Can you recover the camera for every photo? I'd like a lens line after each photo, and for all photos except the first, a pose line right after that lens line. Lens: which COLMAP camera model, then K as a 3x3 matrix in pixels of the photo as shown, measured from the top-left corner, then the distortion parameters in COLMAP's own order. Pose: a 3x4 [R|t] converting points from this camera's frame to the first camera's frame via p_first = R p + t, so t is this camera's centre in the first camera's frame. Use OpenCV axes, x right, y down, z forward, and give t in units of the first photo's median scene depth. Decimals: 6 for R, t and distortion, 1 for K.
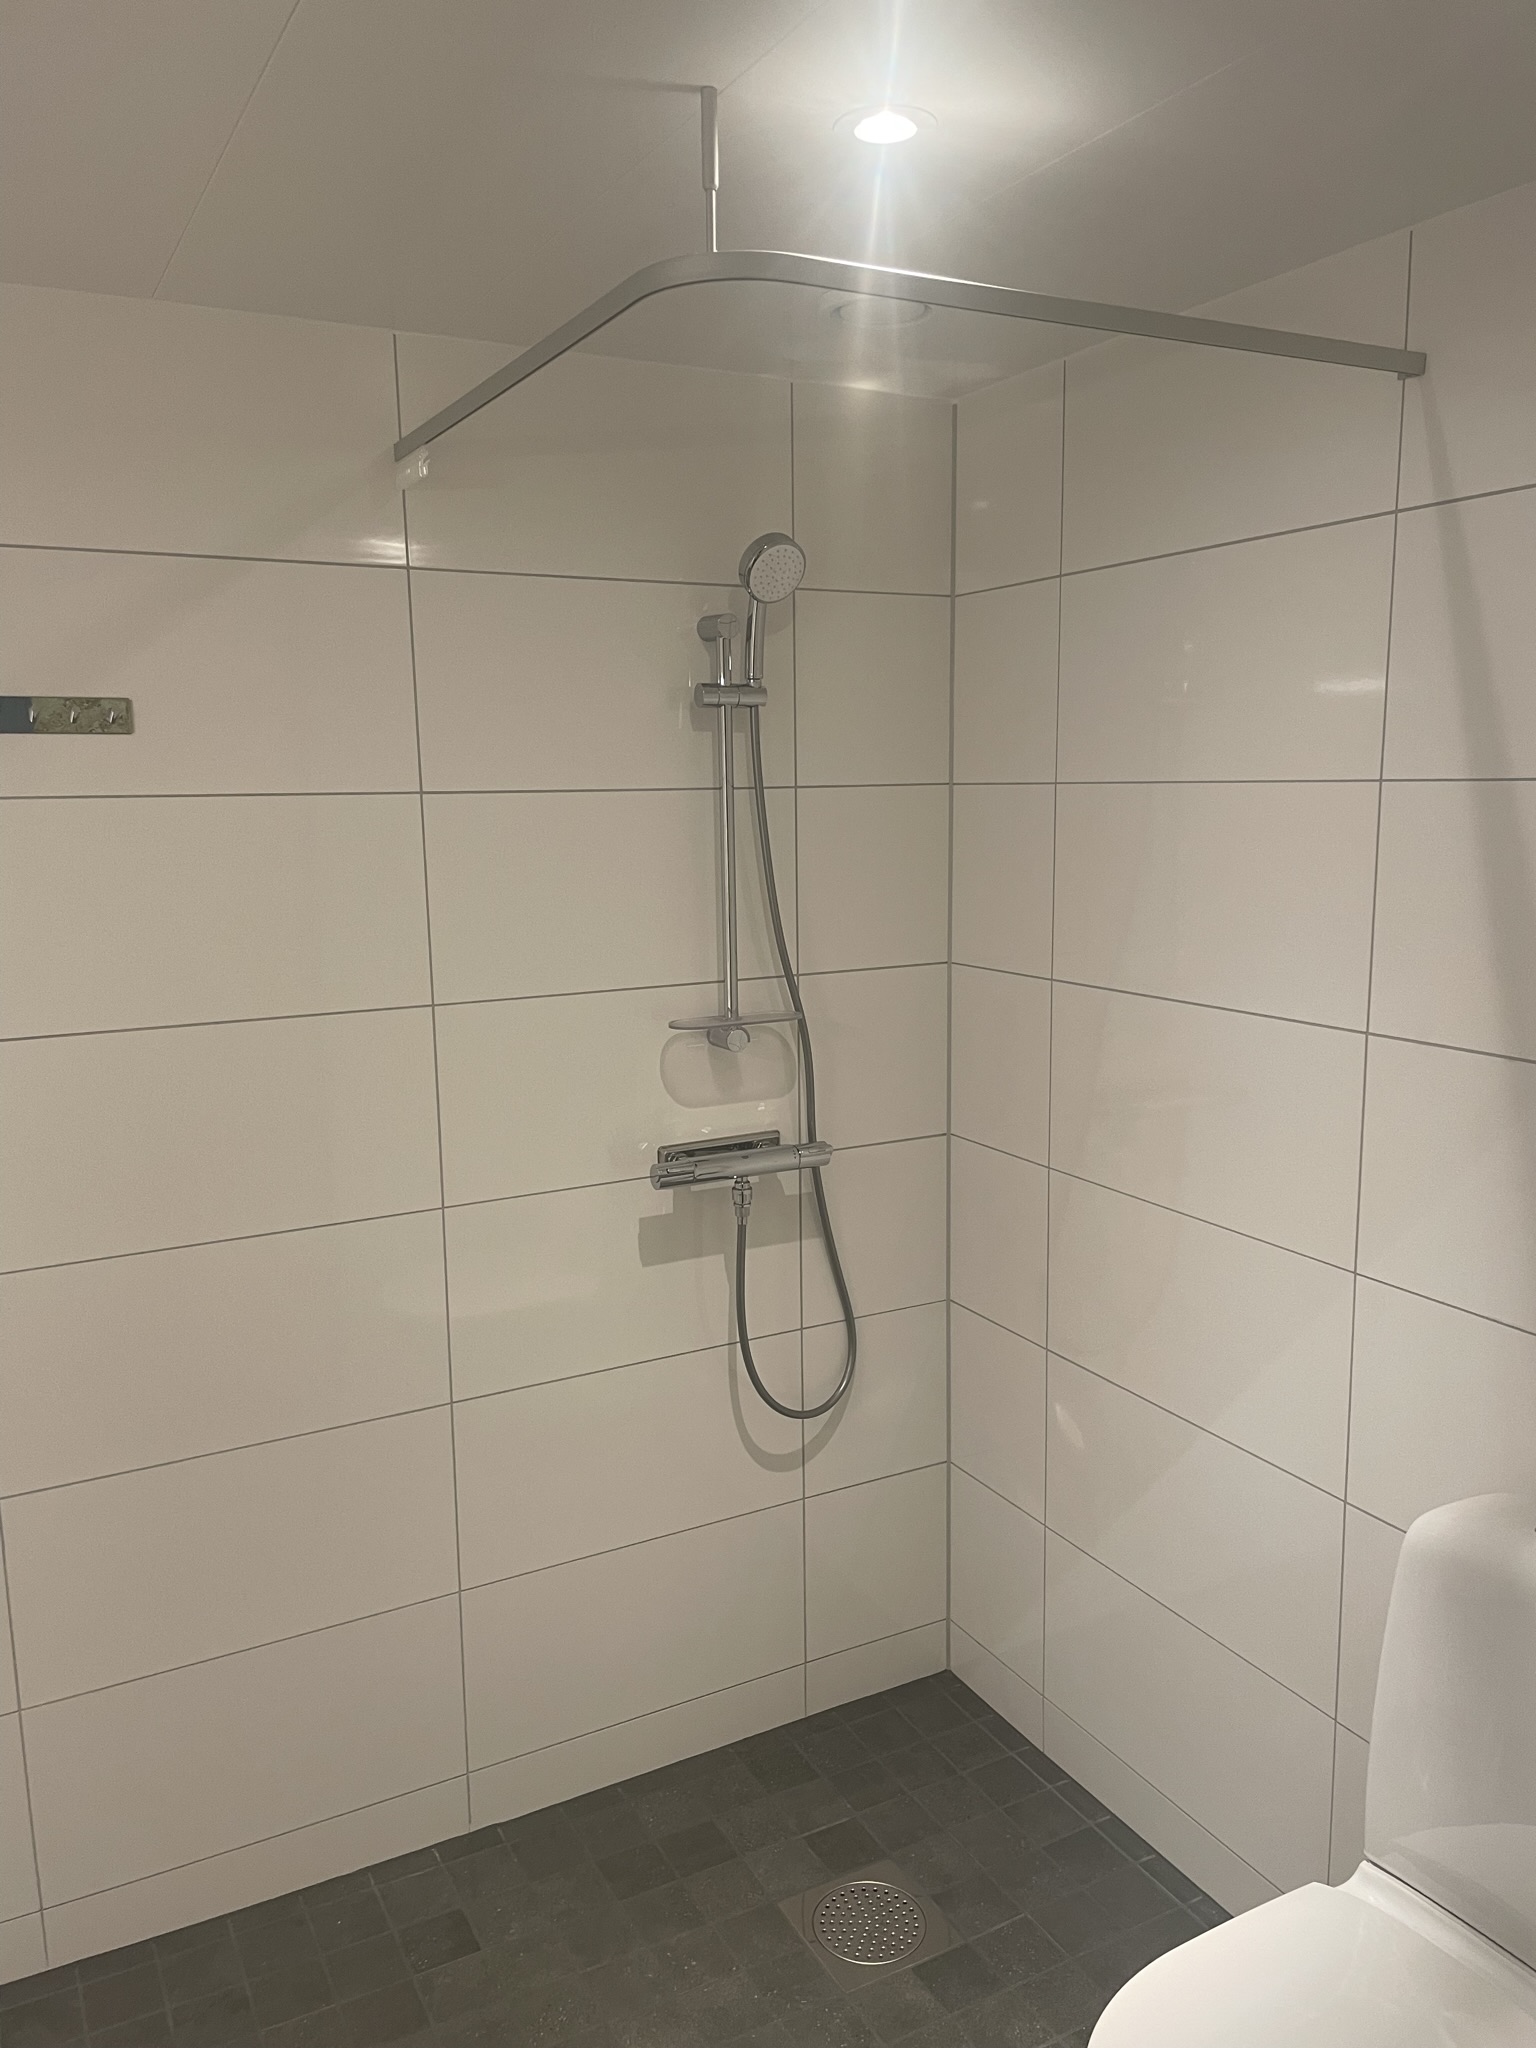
lens RADIAL K [[1532.7, 0, 780.3], [0, 1532.7, 1033.2], [0, 0, 1]] dist [0.065640, -0.082529]
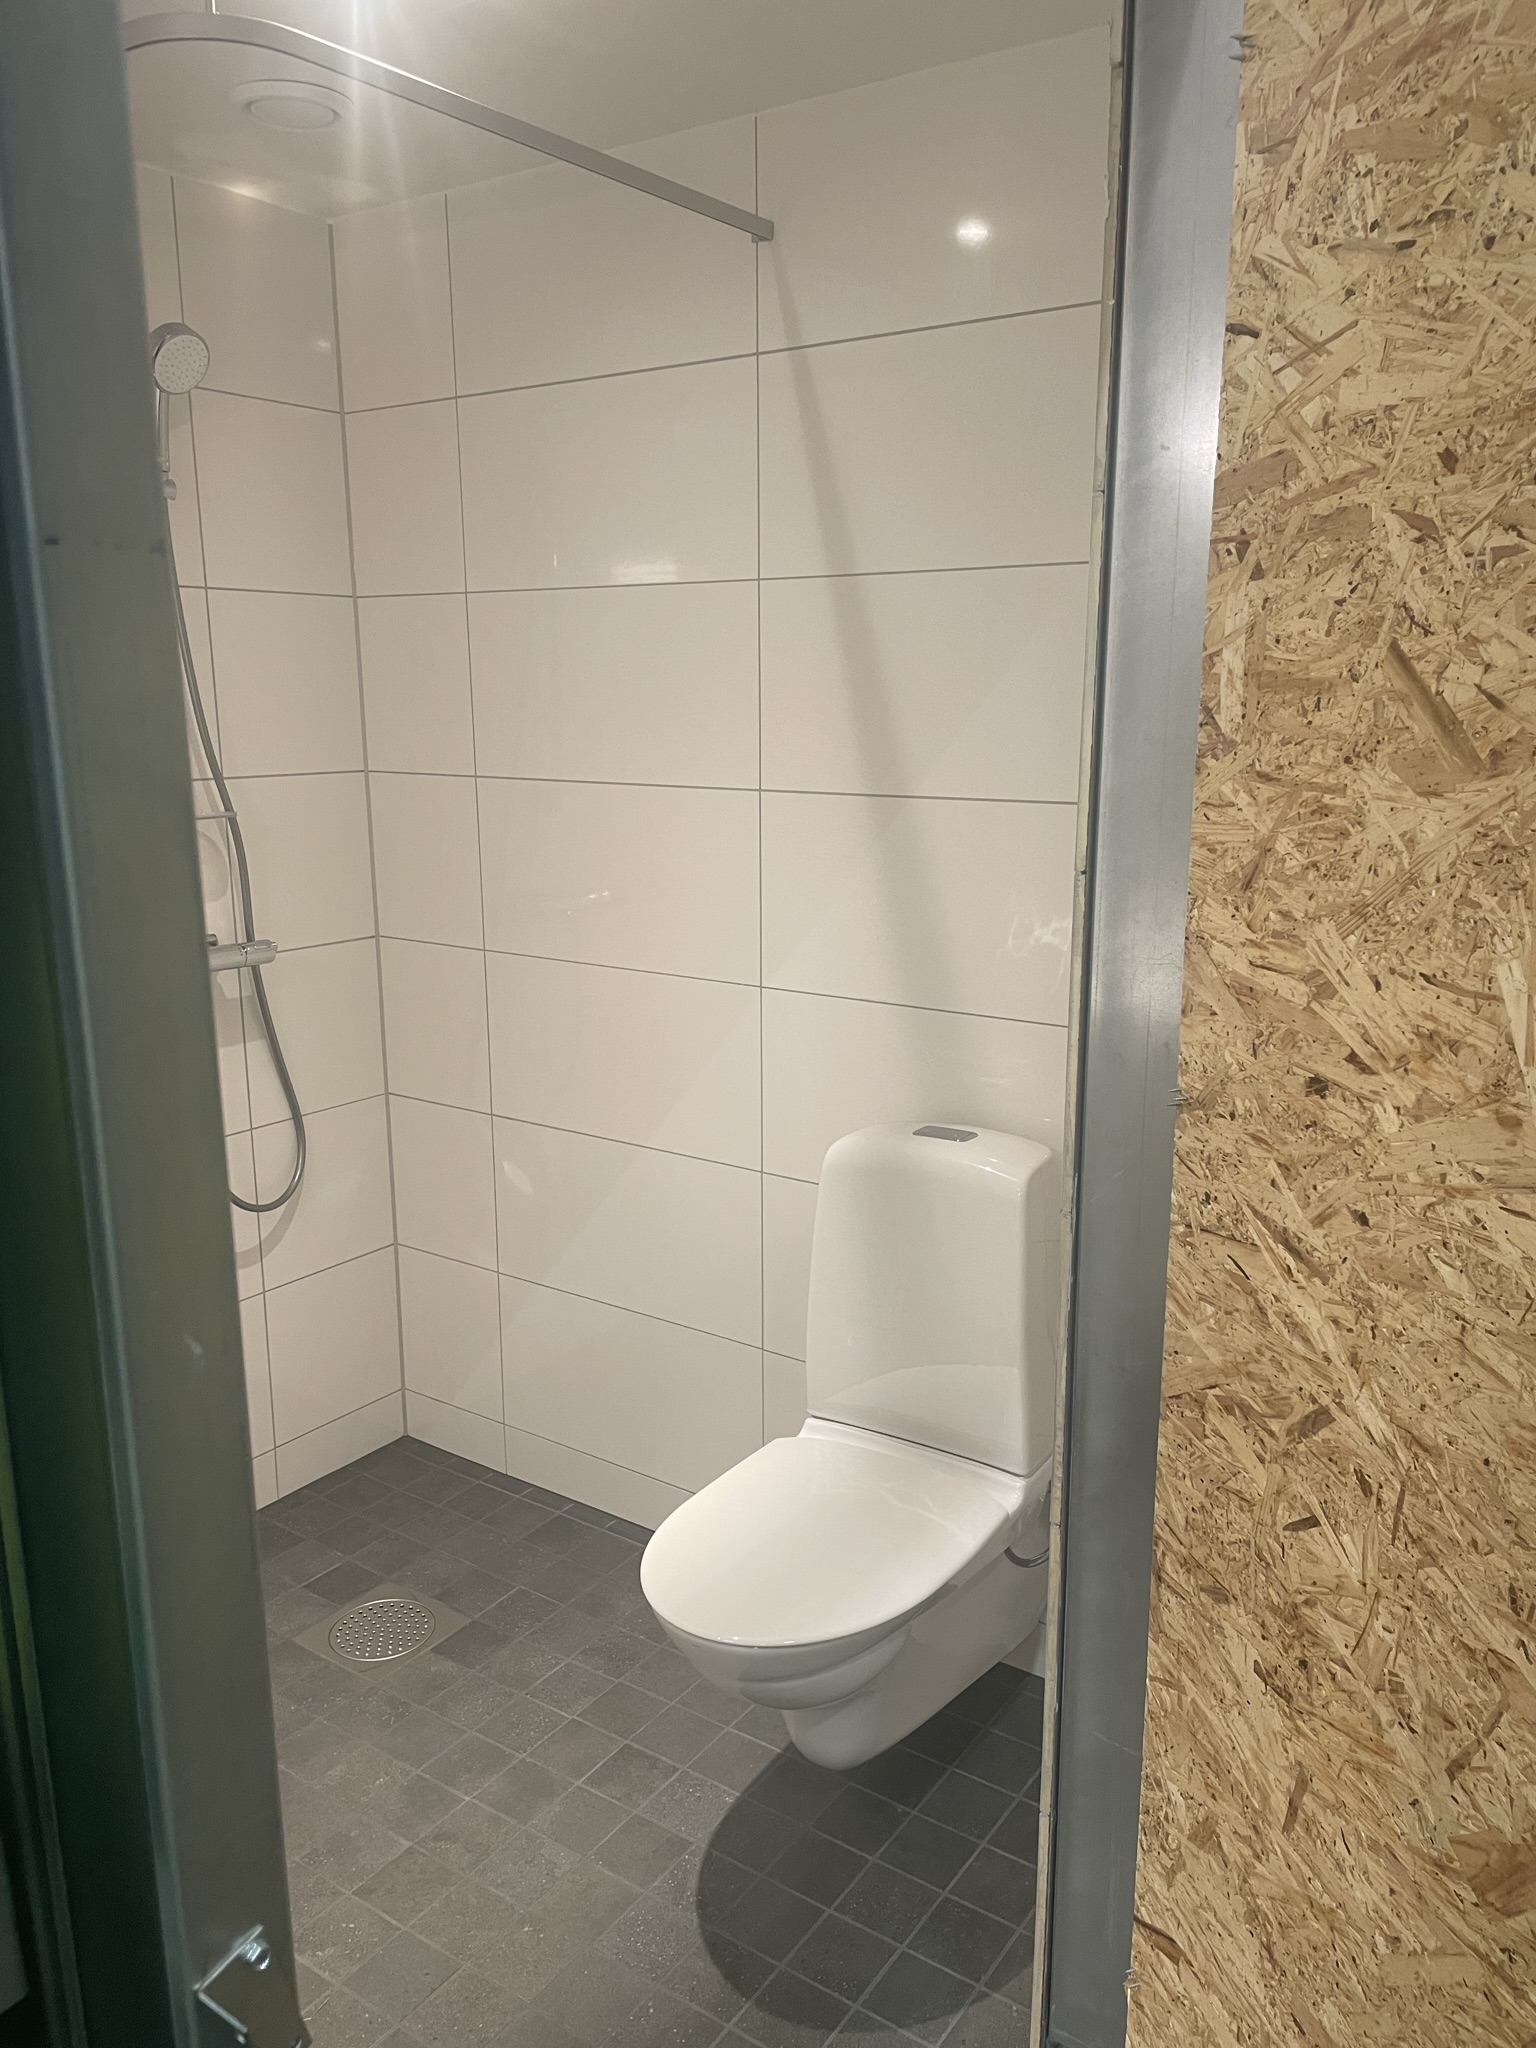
lens RADIAL K [[1532.7, 0, 784.9], [0, 1532.7, 1036.9], [0, 0, 1]] dist [0.065640, -0.082529]
pose [[0.891662, -0.088463, 0.443975, -0.133291], [0.064292, 0.995526, 0.069241, 0.090466], [-0.448114, -0.033195, 0.893360, -0.095118]]
